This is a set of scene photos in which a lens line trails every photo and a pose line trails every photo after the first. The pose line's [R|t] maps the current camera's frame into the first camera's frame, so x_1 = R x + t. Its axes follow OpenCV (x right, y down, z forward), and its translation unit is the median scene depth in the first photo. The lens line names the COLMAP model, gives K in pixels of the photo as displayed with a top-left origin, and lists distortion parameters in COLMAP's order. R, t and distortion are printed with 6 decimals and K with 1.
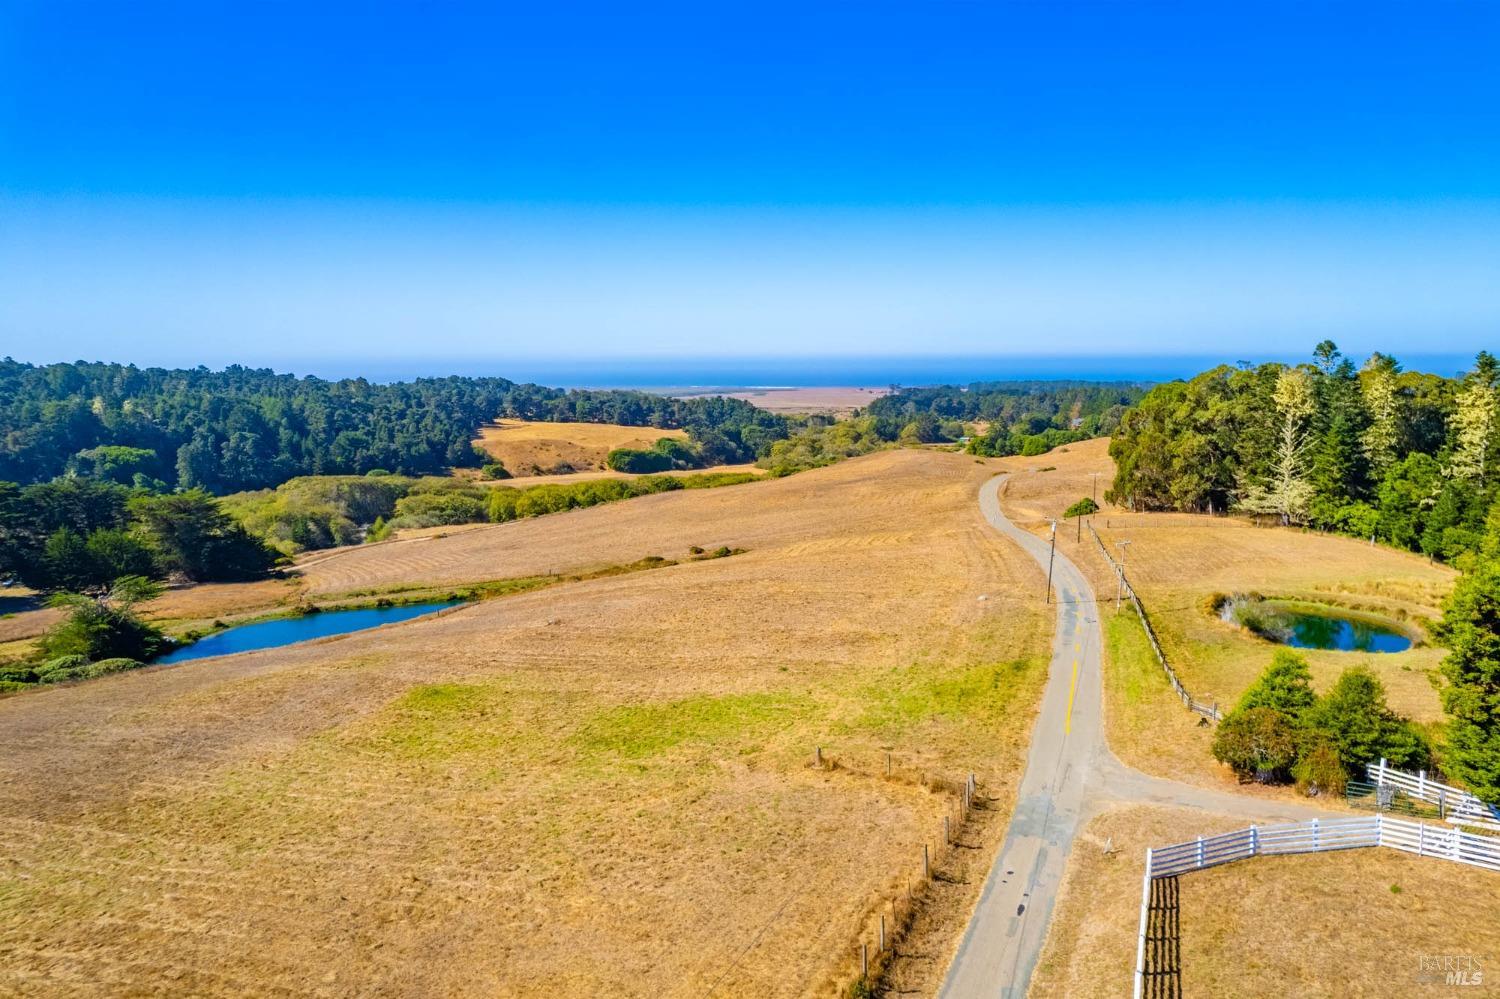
lens RADIAL K [[976.6, 0, 770.2], [0, 976.6, 503.7], [0, 0, 1]] dist [-0.093549, 0.090728]
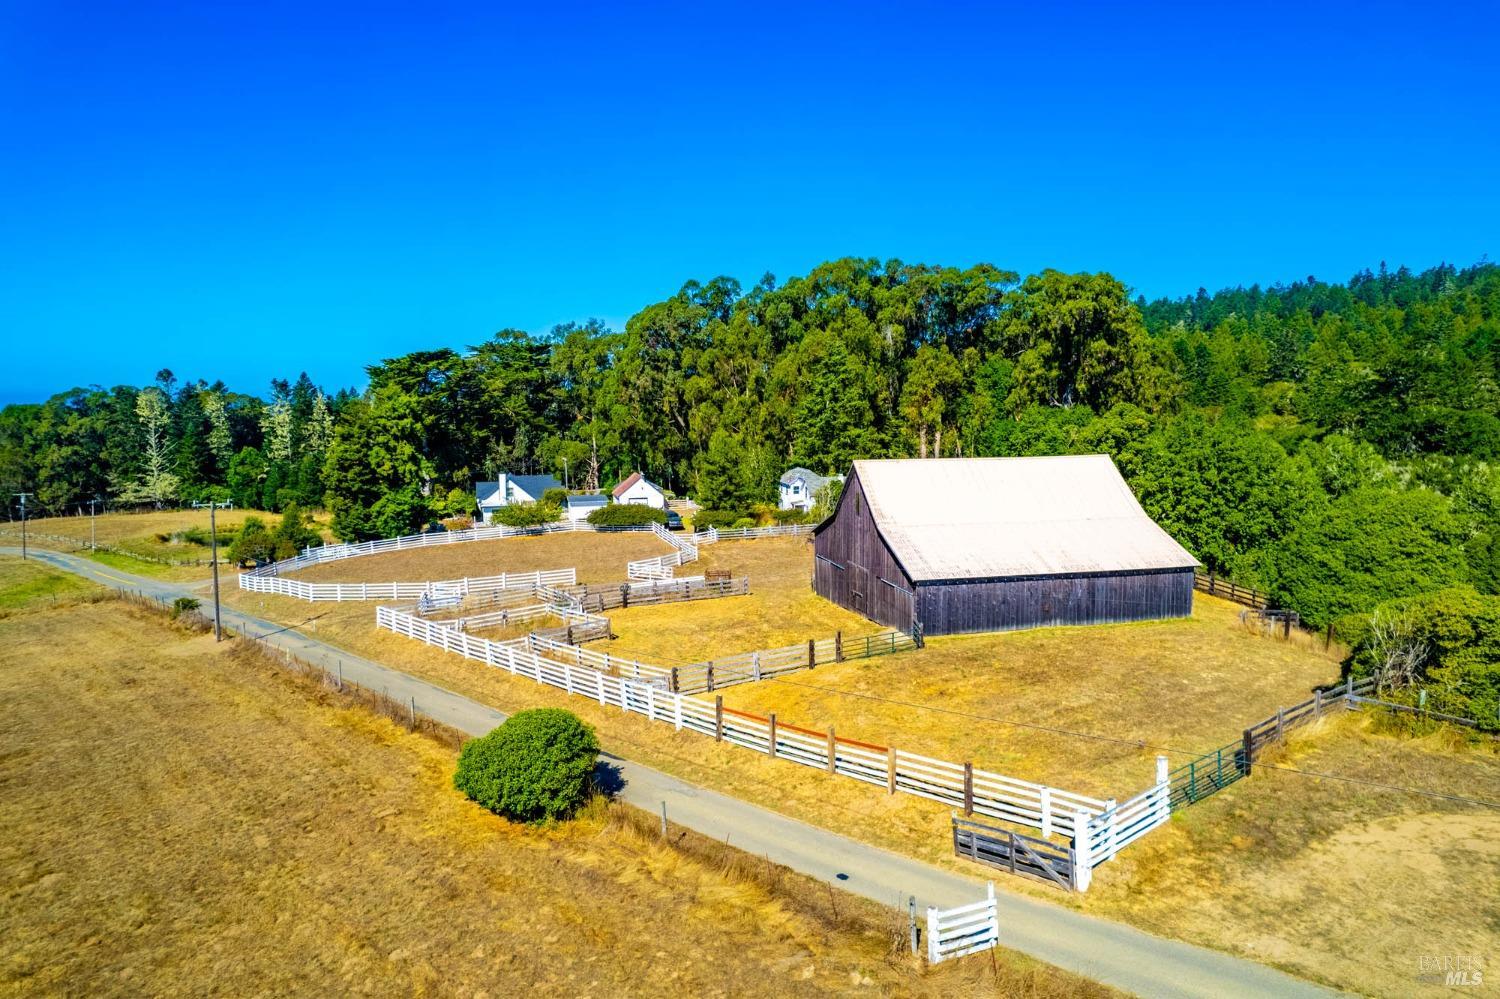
lens RADIAL K [[976.6, 0, 770.2], [0, 976.6, 503.7], [0, 0, 1]] dist [-0.093549, 0.090728]
pose [[0.421555, -0.093815, 0.901937, -0.095538], [0.127721, 0.990861, 0.043370, 0.022012], [-0.897763, 0.096914, 0.429685, -0.102348]]
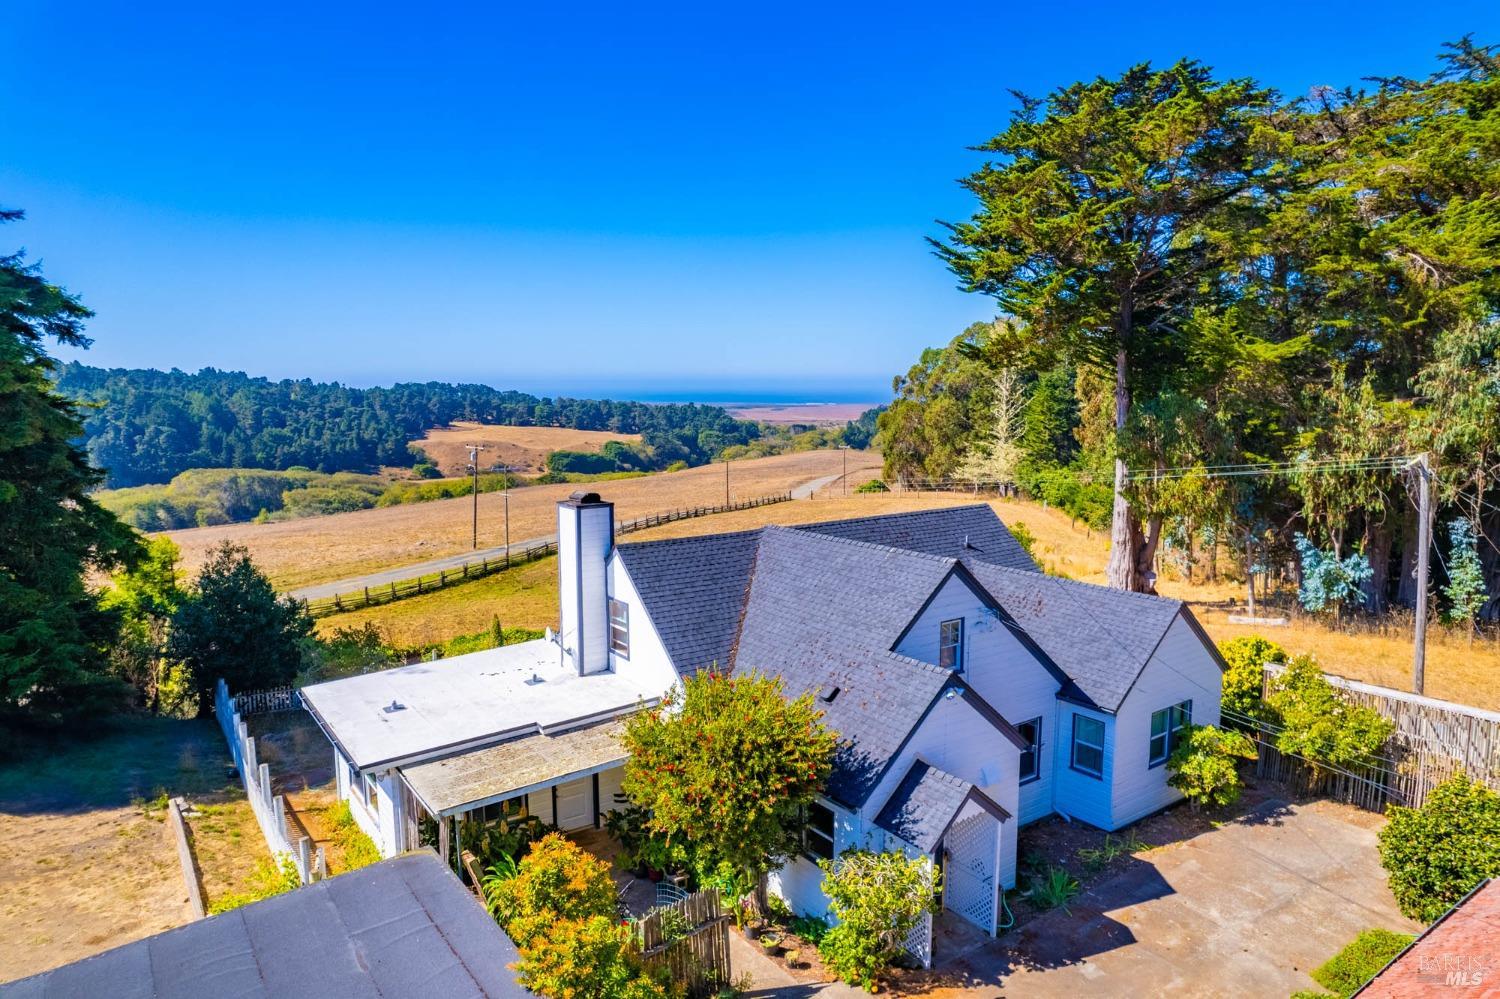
lens RADIAL K [[976.6, 0, 770.2], [0, 976.6, 503.7], [0, 0, 1]] dist [-0.093549, 0.090728]
pose [[0.999076, 0.011567, -0.041389, 0.124516], [-0.012361, 0.999743, -0.018993, 0.016707], [0.041159, 0.019487, 0.998963, 0.036861]]
